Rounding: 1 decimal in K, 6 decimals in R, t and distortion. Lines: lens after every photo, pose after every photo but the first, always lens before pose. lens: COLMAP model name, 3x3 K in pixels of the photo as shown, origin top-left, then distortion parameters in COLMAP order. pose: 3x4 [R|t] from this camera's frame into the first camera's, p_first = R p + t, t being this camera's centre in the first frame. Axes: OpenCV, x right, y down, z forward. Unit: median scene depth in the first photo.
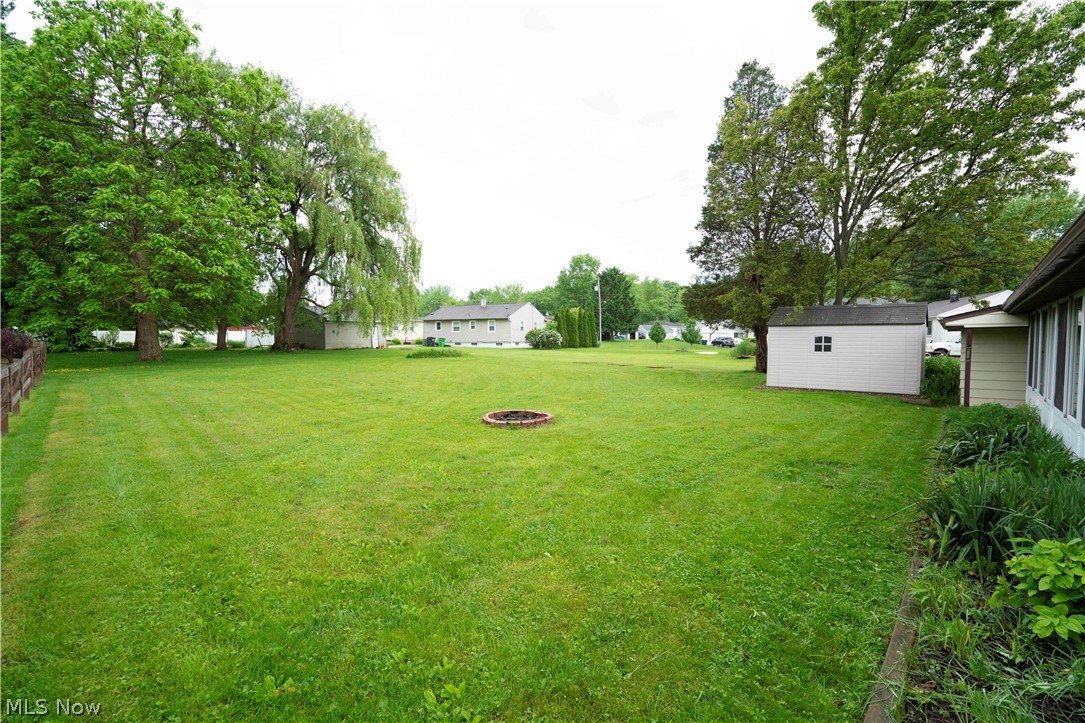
lens RADIAL K [[492.5, 0, 542.5], [0, 492.5, 361.5], [0, 0, 1]] dist [-0.001107, -0.000038]
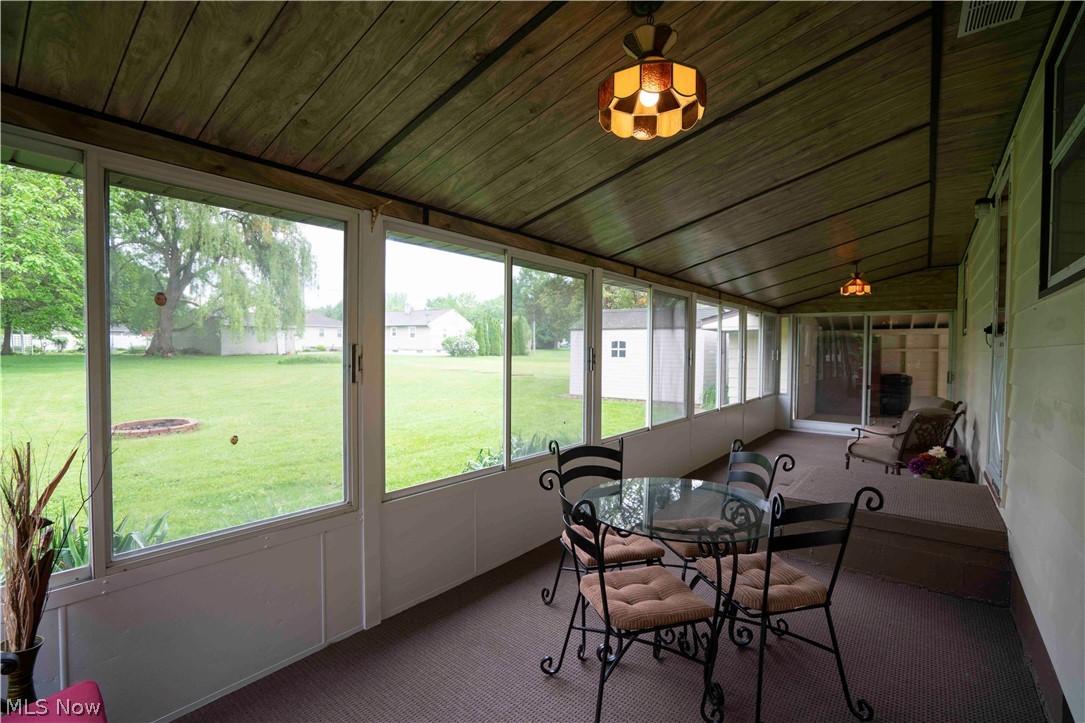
lens RADIAL K [[492.5, 0, 542.5], [0, 492.5, 361.5], [0, 0, 1]] dist [-0.001107, -0.000038]
pose [[0.998699, 0.007047, 0.050502, 0.118076], [-0.006053, 0.999786, -0.019801, 0.002818], [-0.050631, 0.019469, 0.998528, 0.012364]]
